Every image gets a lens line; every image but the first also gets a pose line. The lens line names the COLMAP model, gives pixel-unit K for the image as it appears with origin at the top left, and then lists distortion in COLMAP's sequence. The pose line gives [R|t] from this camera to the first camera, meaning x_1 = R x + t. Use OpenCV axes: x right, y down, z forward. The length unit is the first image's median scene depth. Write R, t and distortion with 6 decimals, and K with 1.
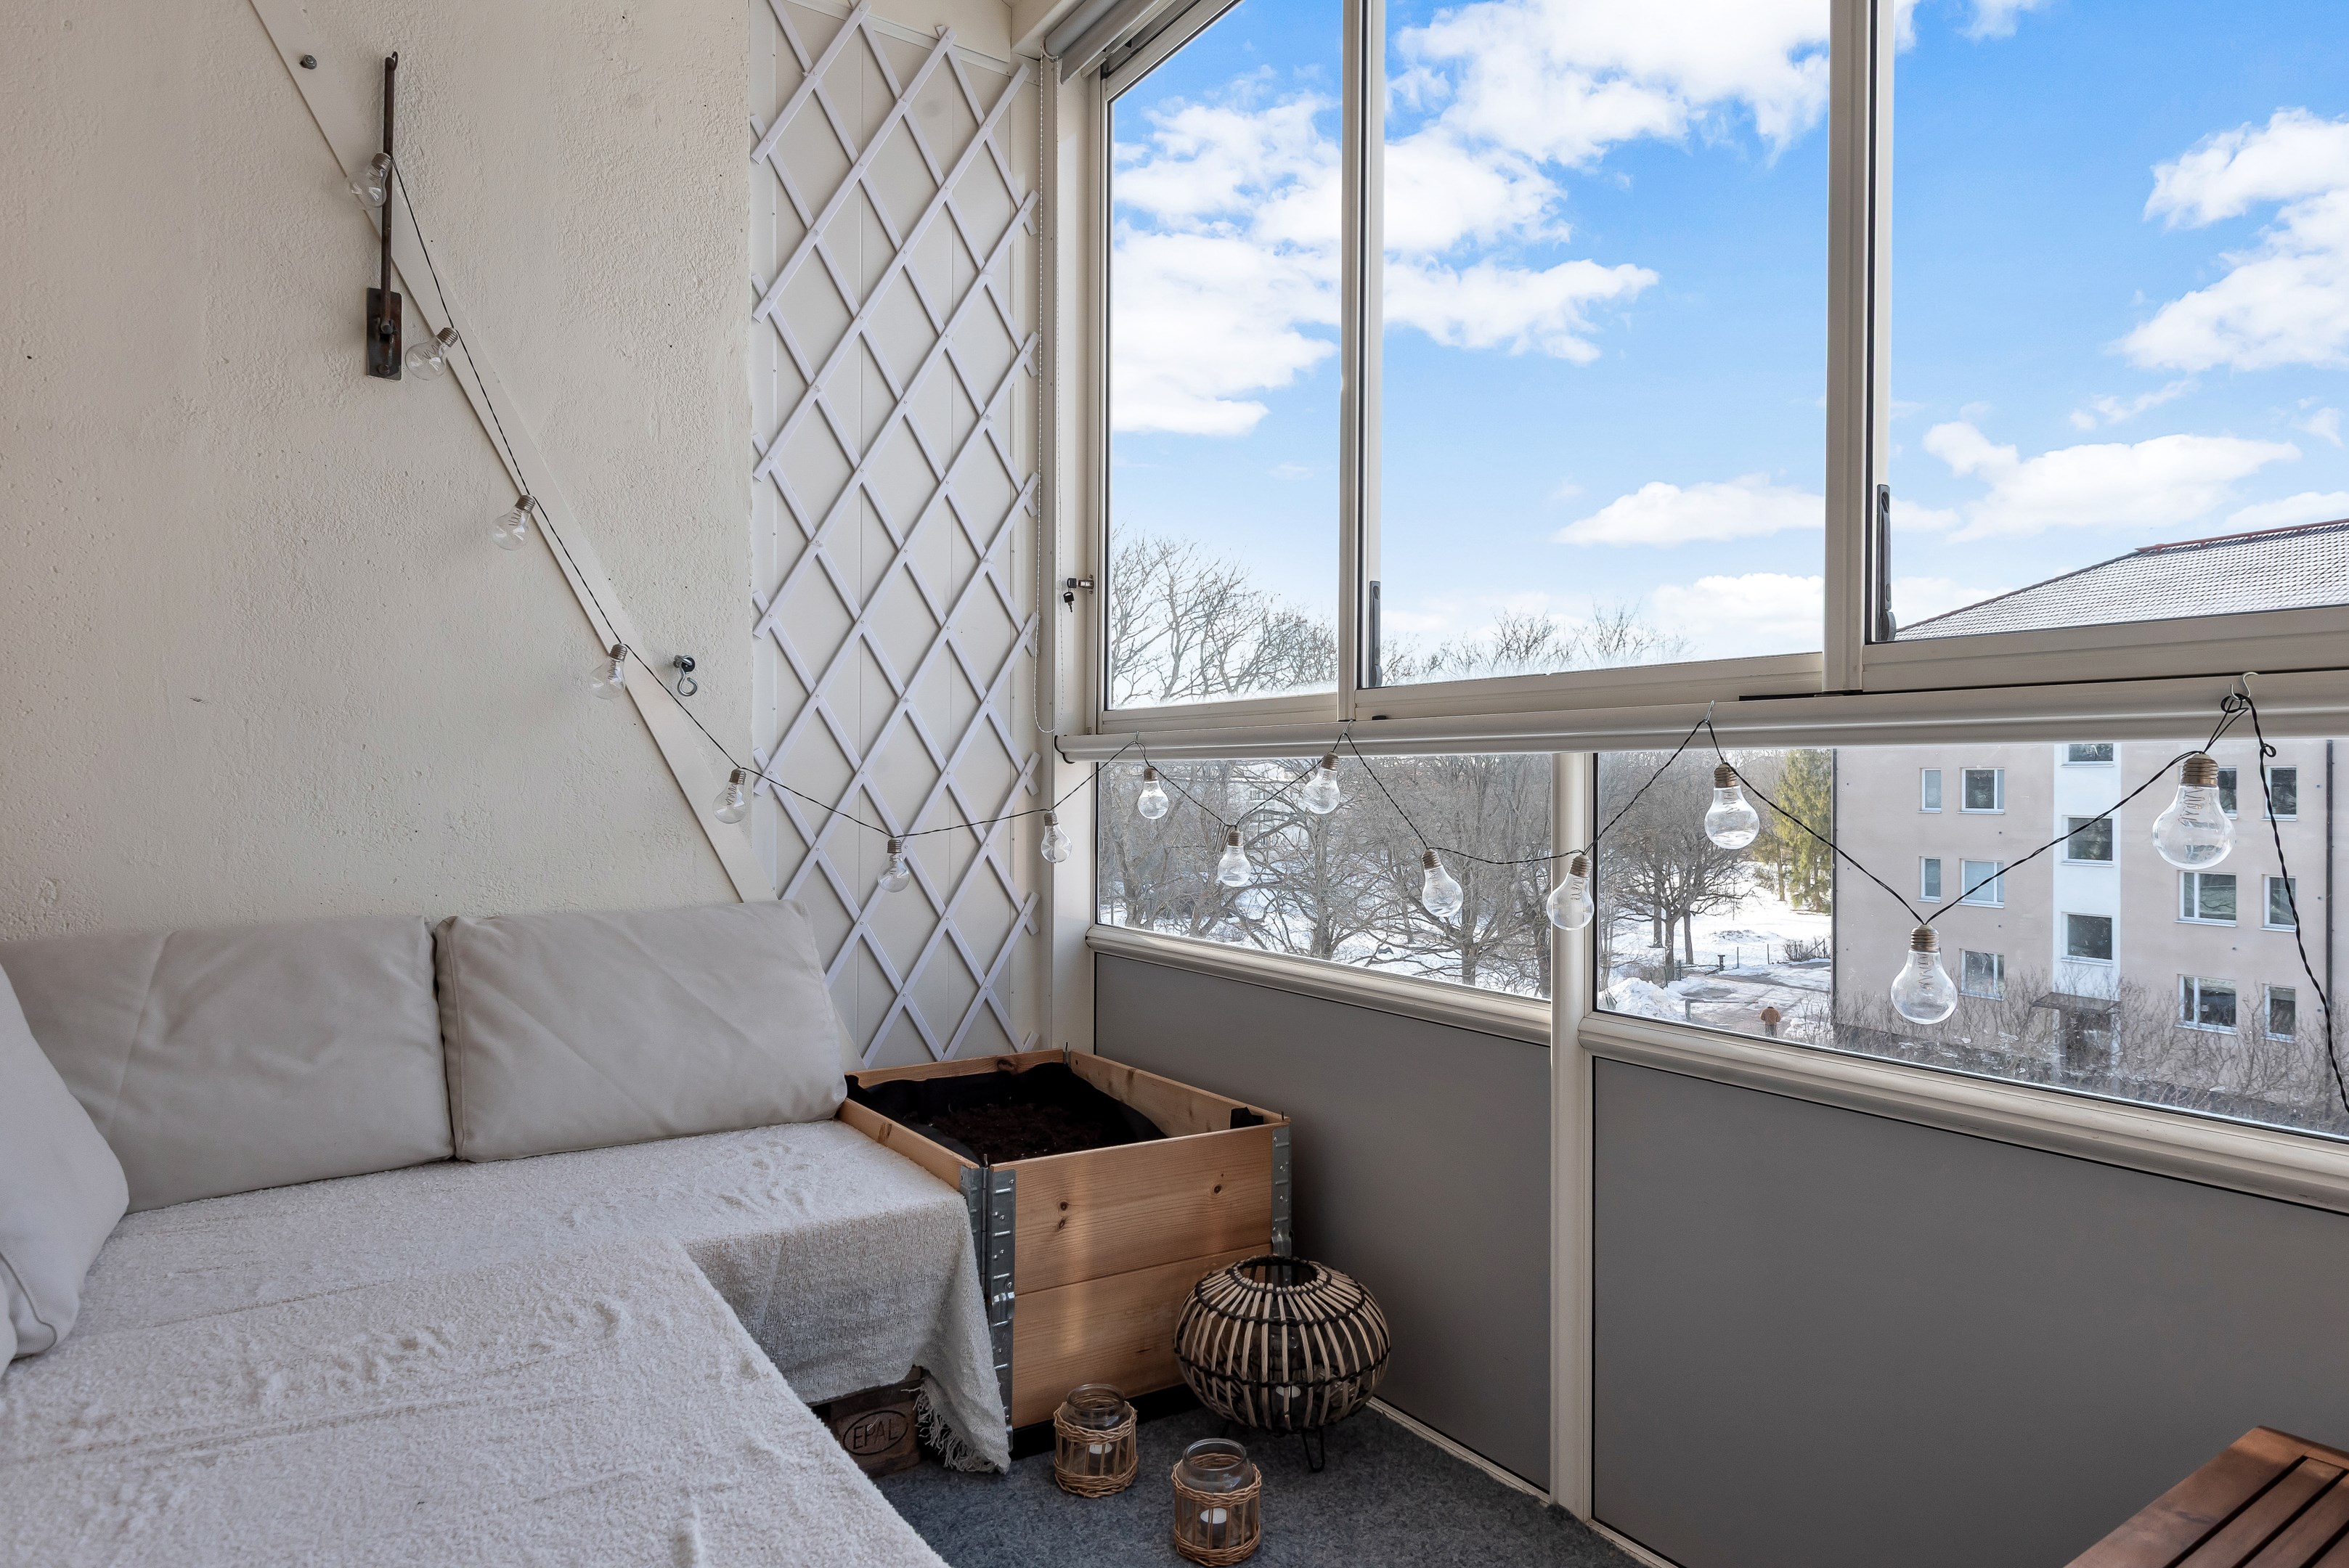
lens RADIAL K [[1340.4, 0, 1183.9], [0, 1340.4, 780.2], [0, 0, 1]] dist [0.020766, -0.003842]
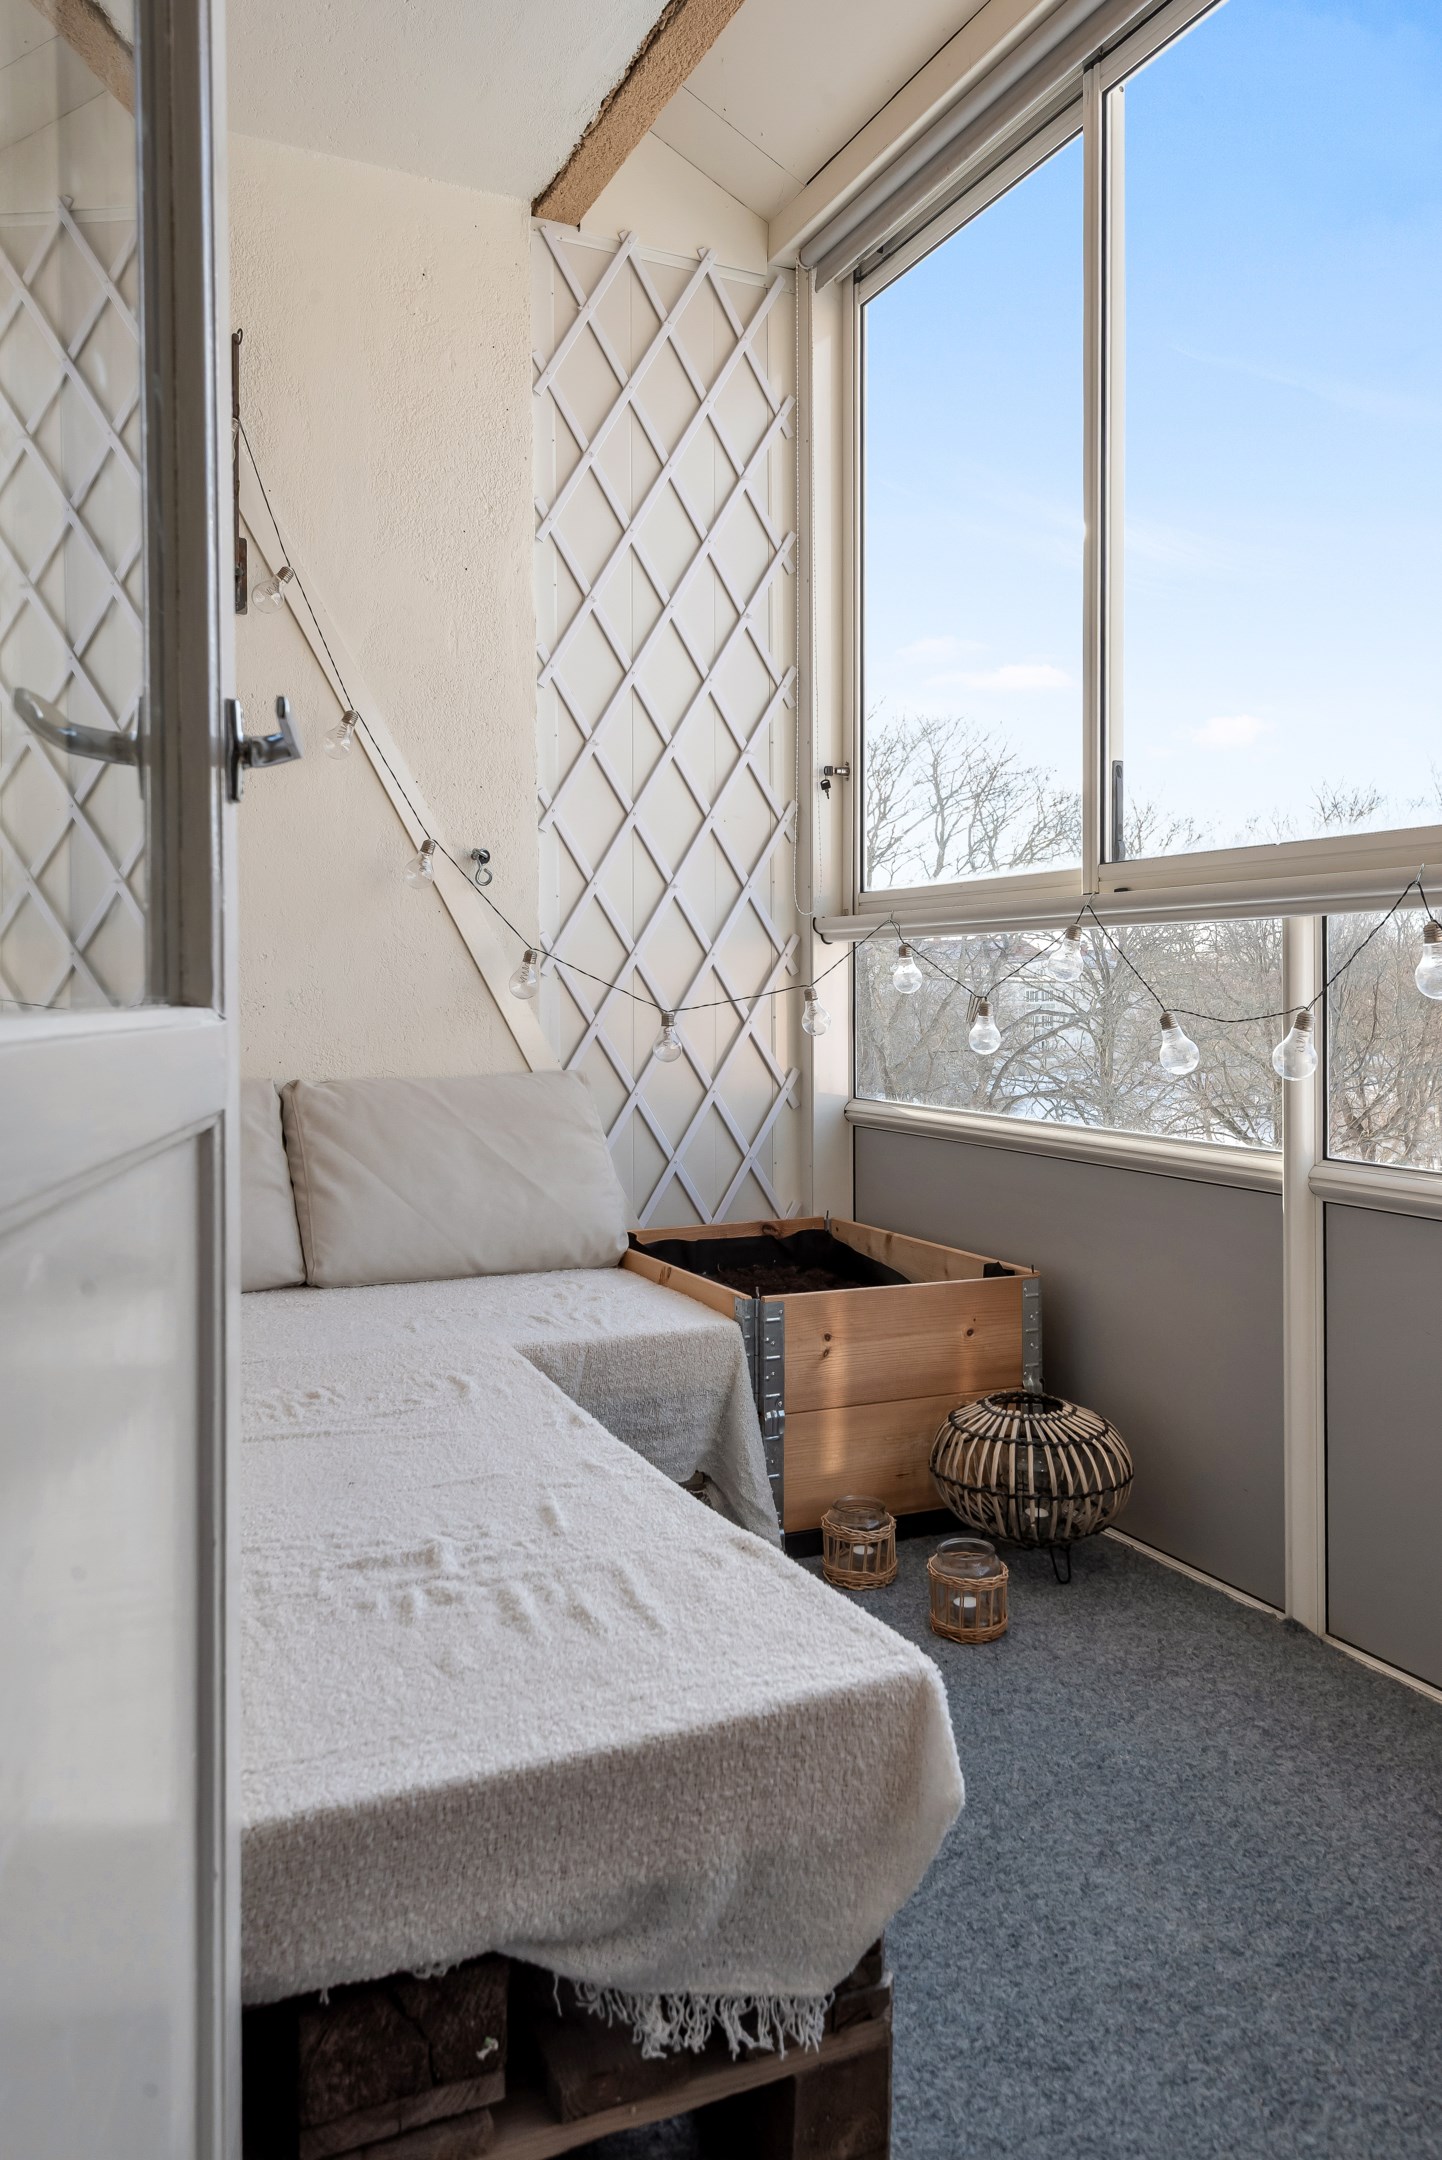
lens RADIAL K [[1531.0, 0, 708.9], [0, 1531.0, 1008.2], [0, 0, 1]] dist [0.039006, -0.002746]
pose [[0.987195, -0.007380, -0.159346, 0.015934], [0.009358, 0.999888, 0.011663, 0.027890], [0.159242, -0.013005, 0.987154, -0.237953]]
